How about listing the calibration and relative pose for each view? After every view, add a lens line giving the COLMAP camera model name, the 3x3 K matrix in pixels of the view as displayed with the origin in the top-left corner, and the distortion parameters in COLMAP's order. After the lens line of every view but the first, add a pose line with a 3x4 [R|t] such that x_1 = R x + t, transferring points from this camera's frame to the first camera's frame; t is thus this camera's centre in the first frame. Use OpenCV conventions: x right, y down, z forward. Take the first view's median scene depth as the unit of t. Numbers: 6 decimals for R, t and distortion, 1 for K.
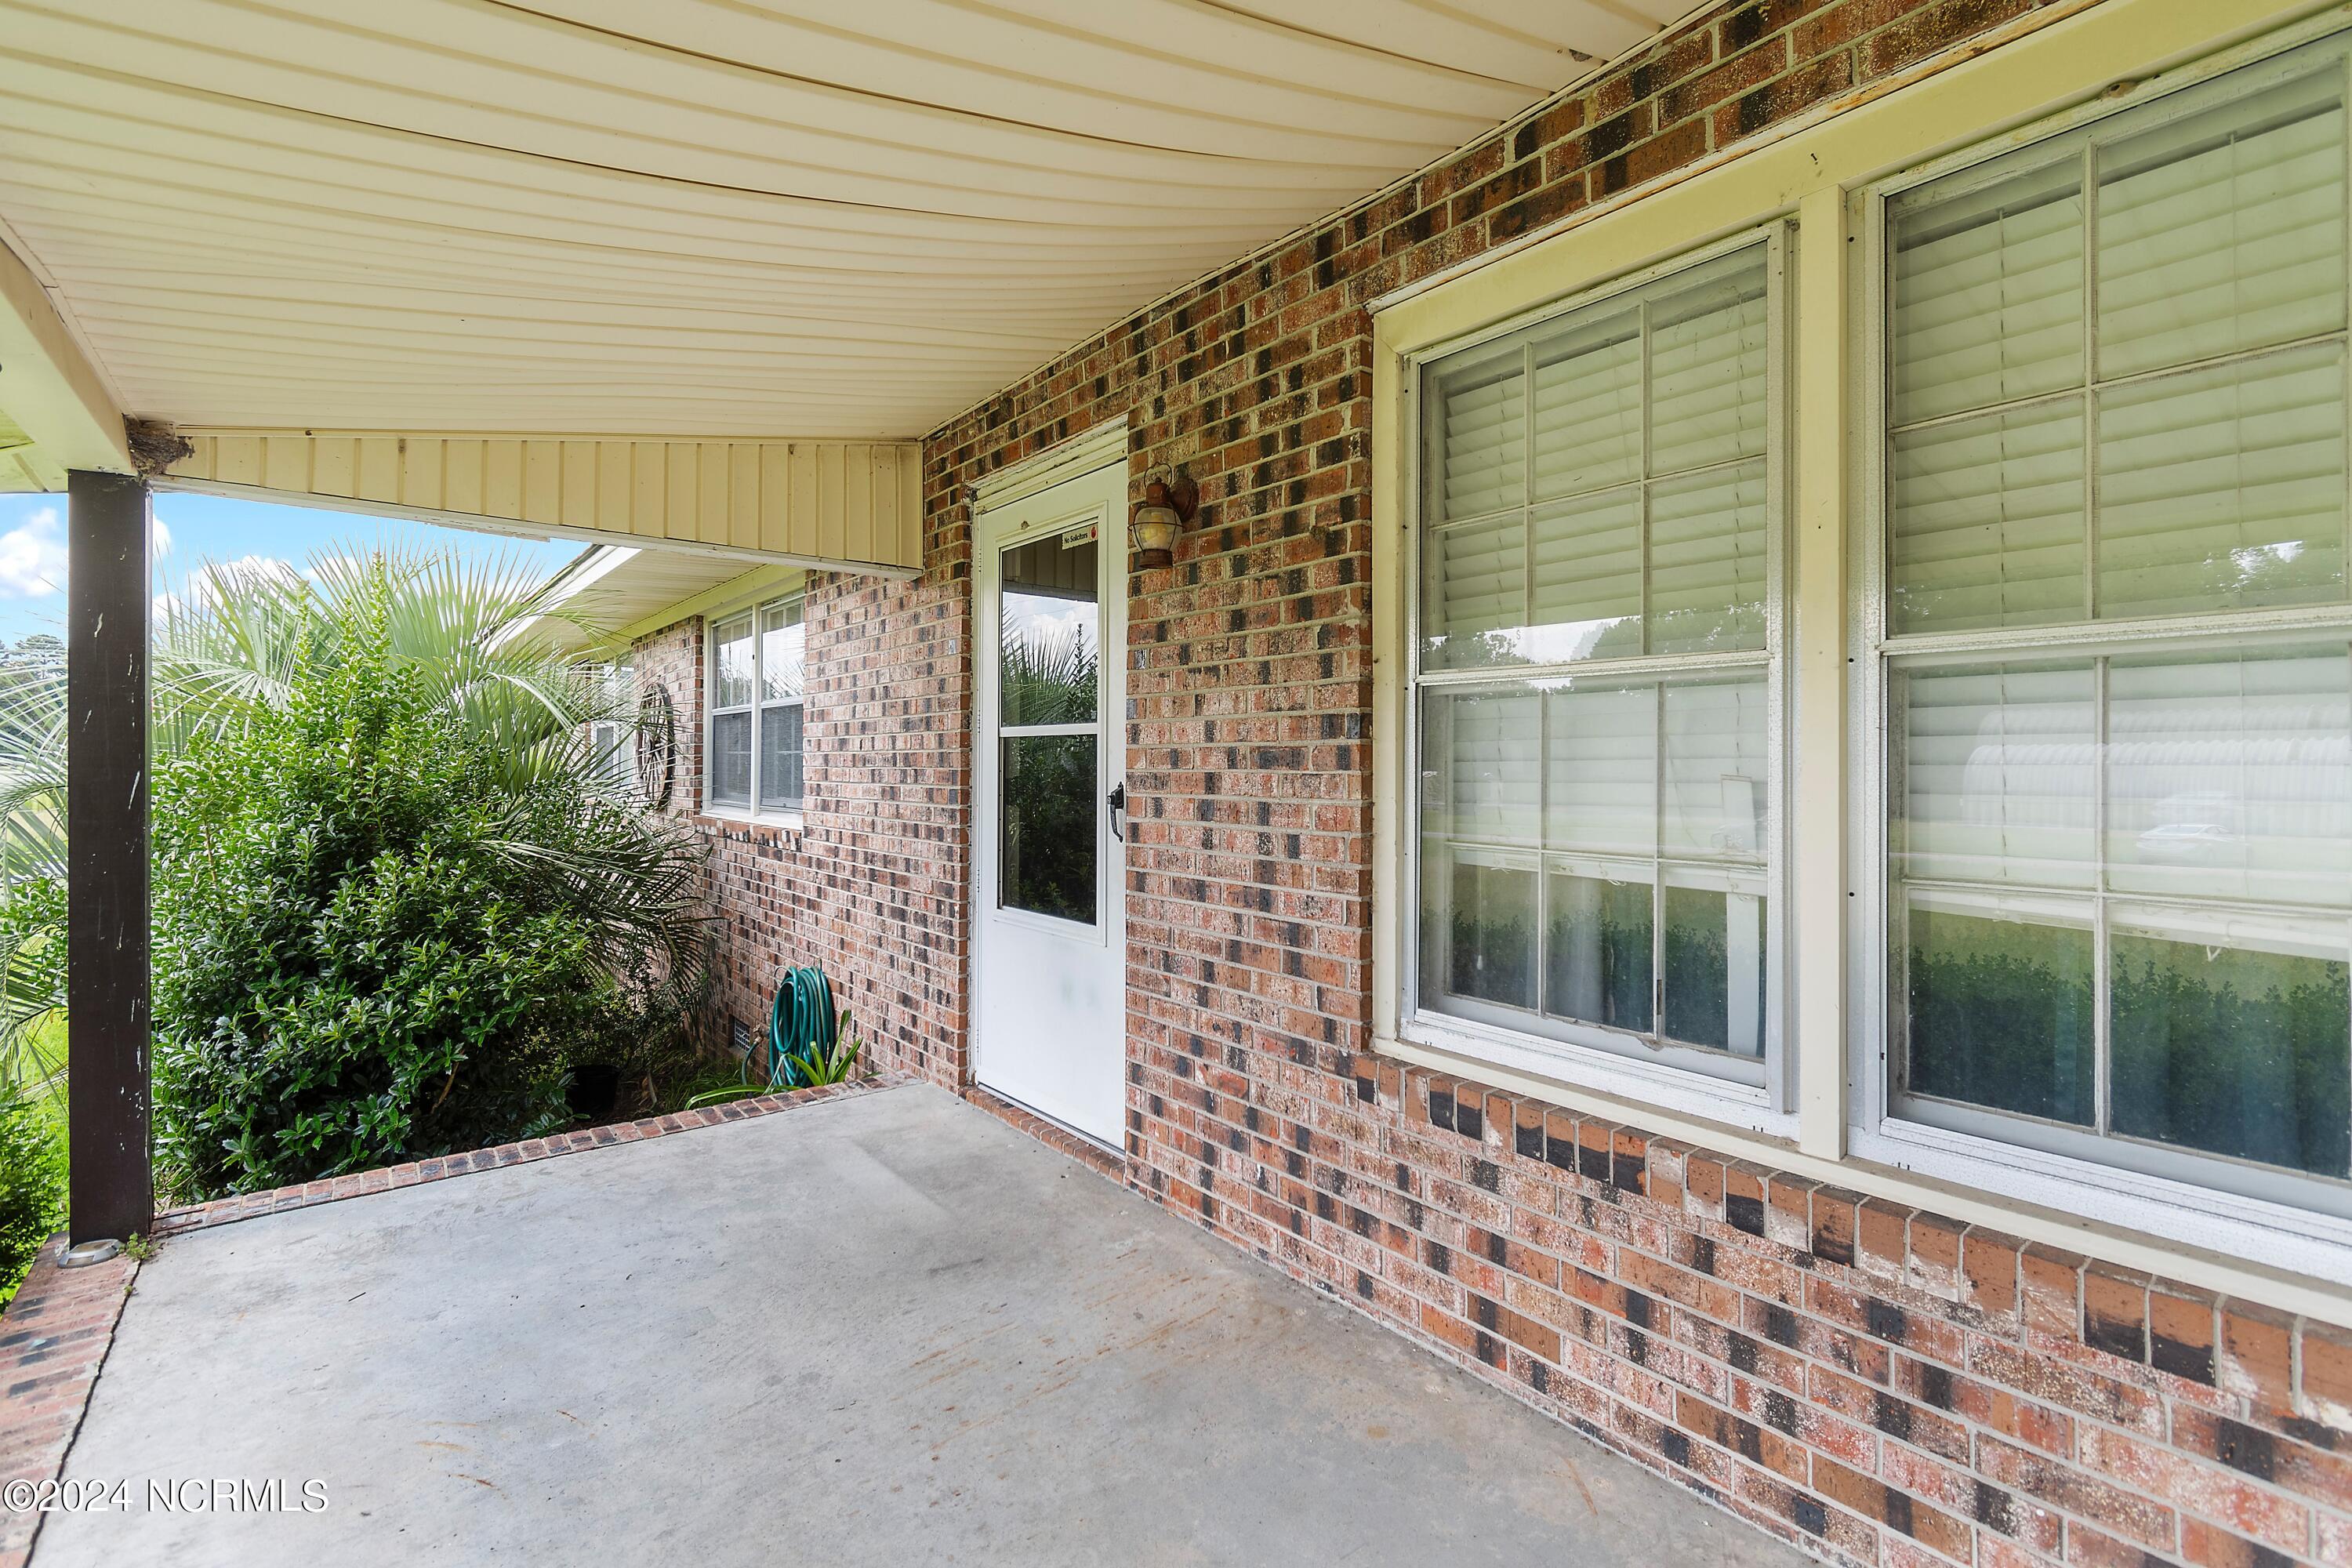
lens RADIAL K [[1049.9, 0, 1166.8], [0, 1049.9, 766.6], [0, 0, 1]] dist [0.006381, -0.002859]
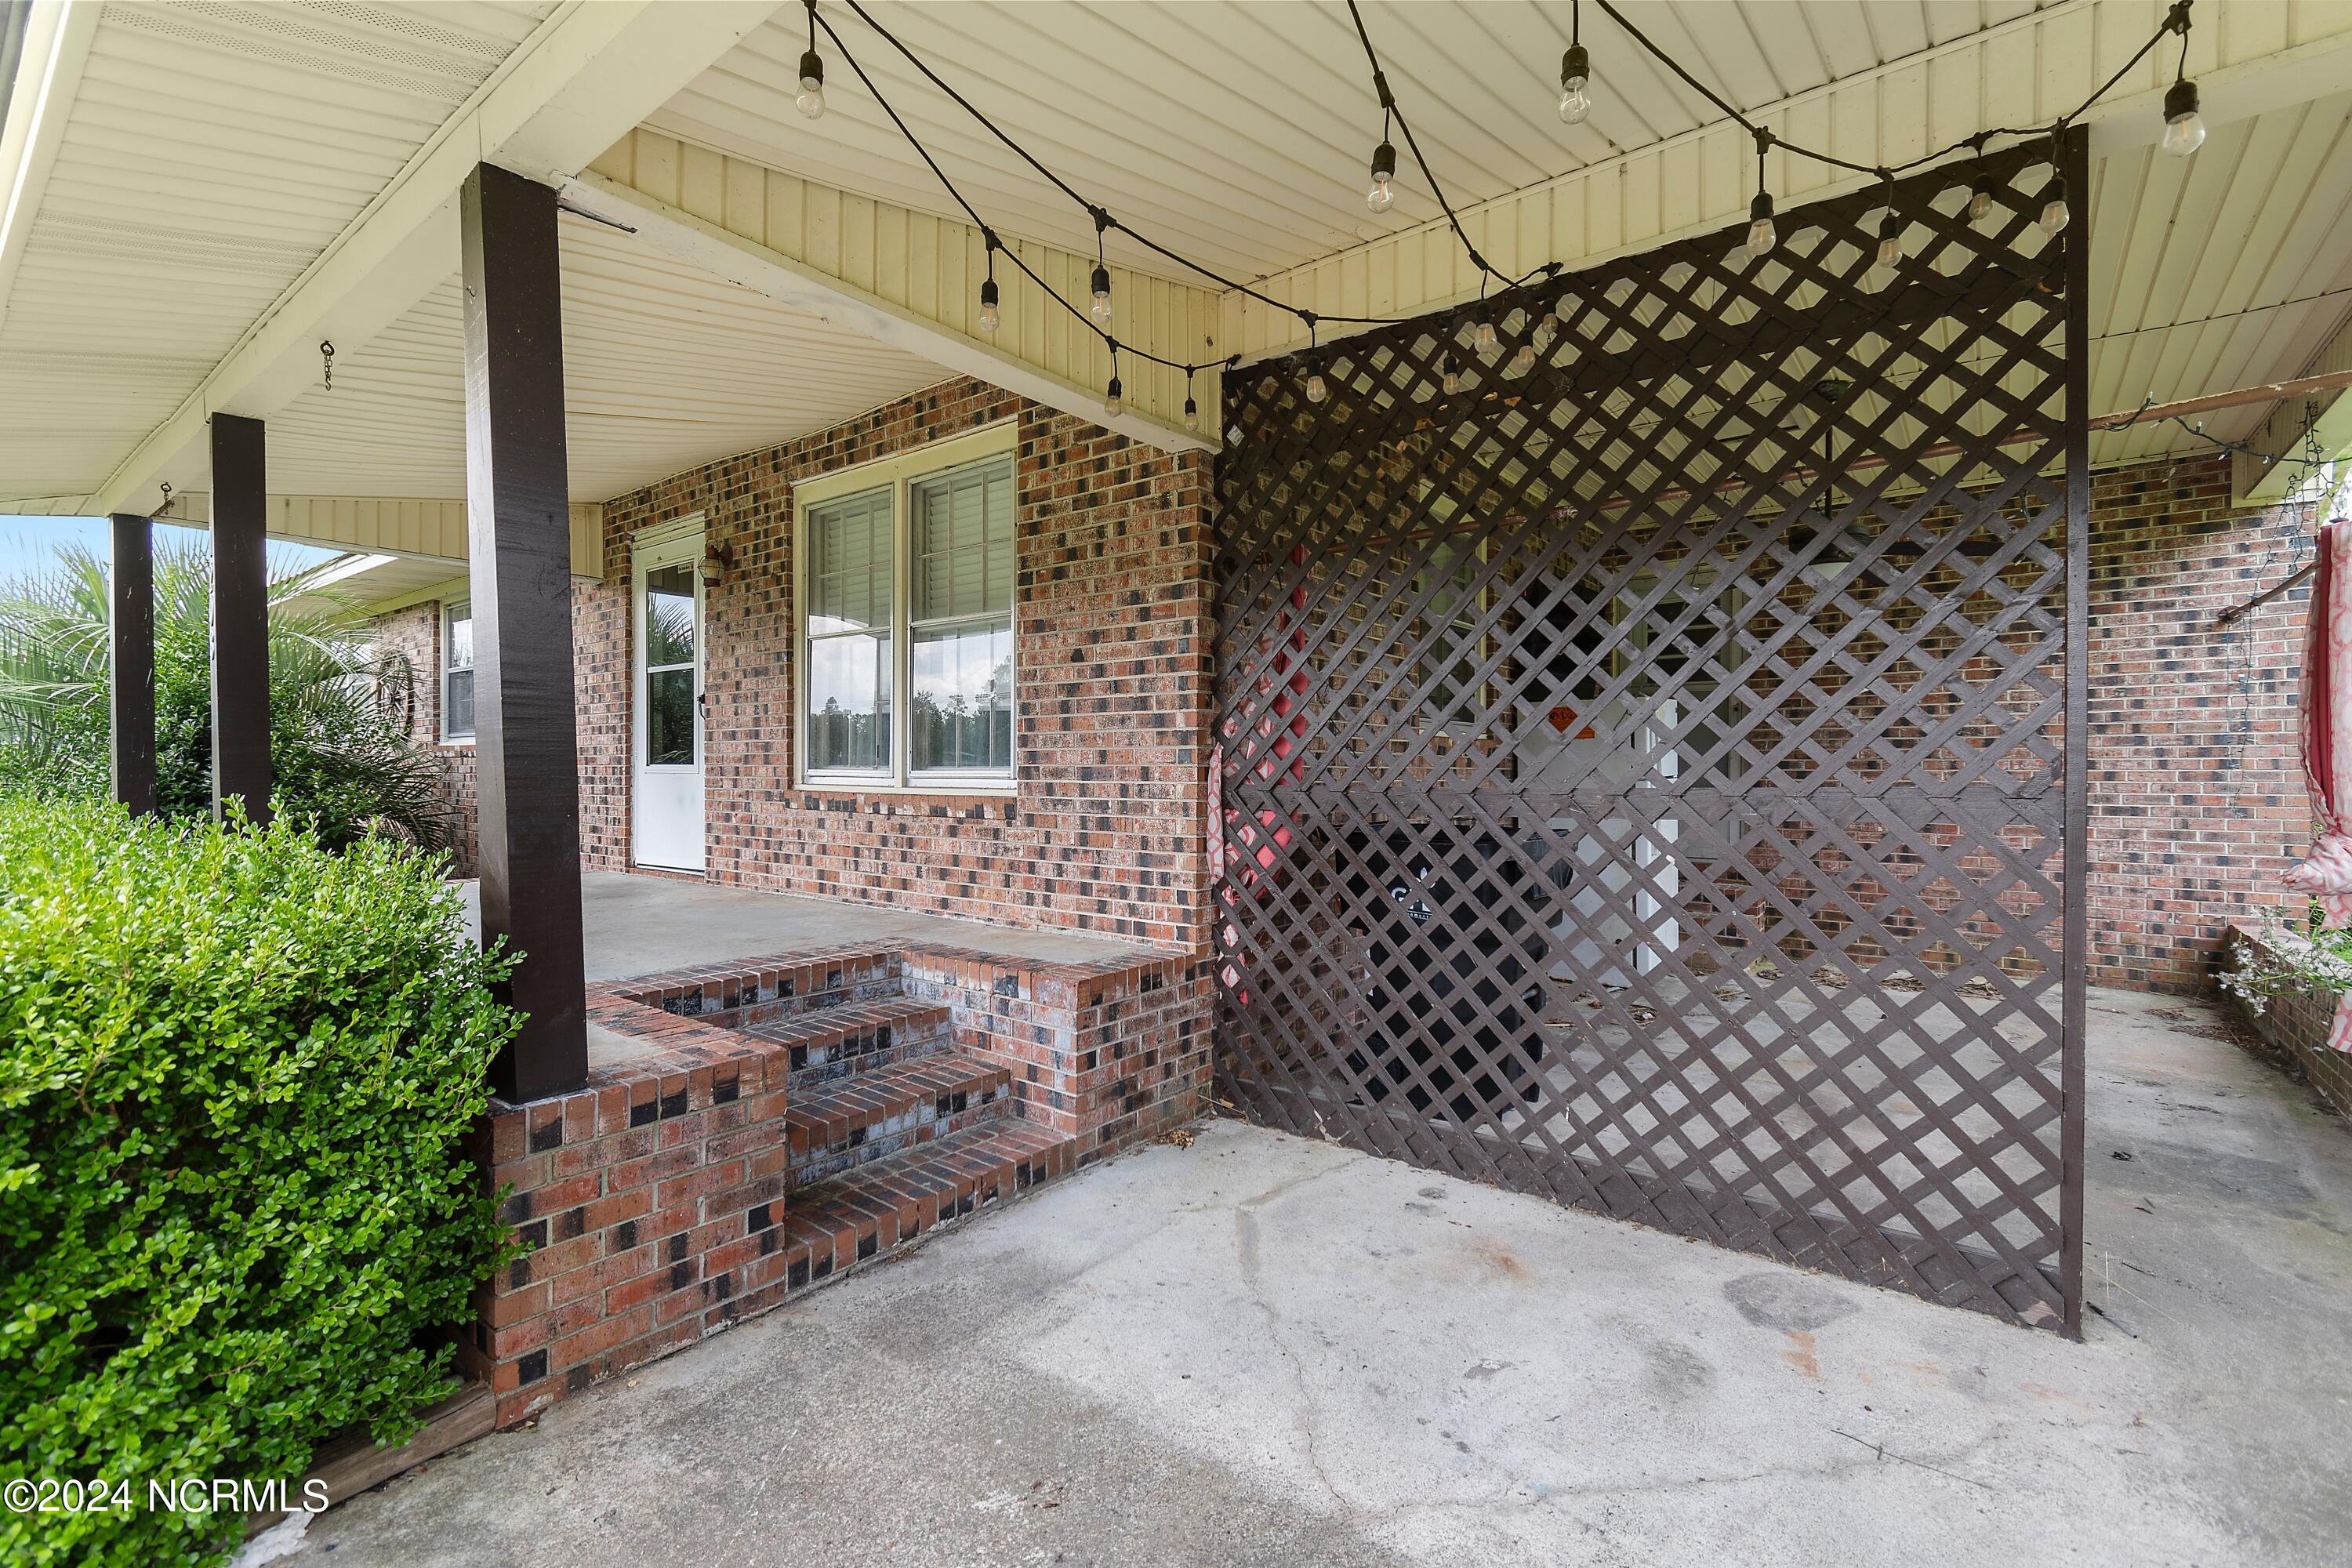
lens RADIAL K [[1049.9, 0, 1176.3], [0, 1049.9, 792.0], [0, 0, 1]] dist [0.006381, -0.002859]
pose [[0.972982, -0.001063, 0.230880, 0.423283], [-0.002473, 0.999884, 0.015023, 0.200863], [-0.230869, -0.015188, 0.972866, -1.346403]]
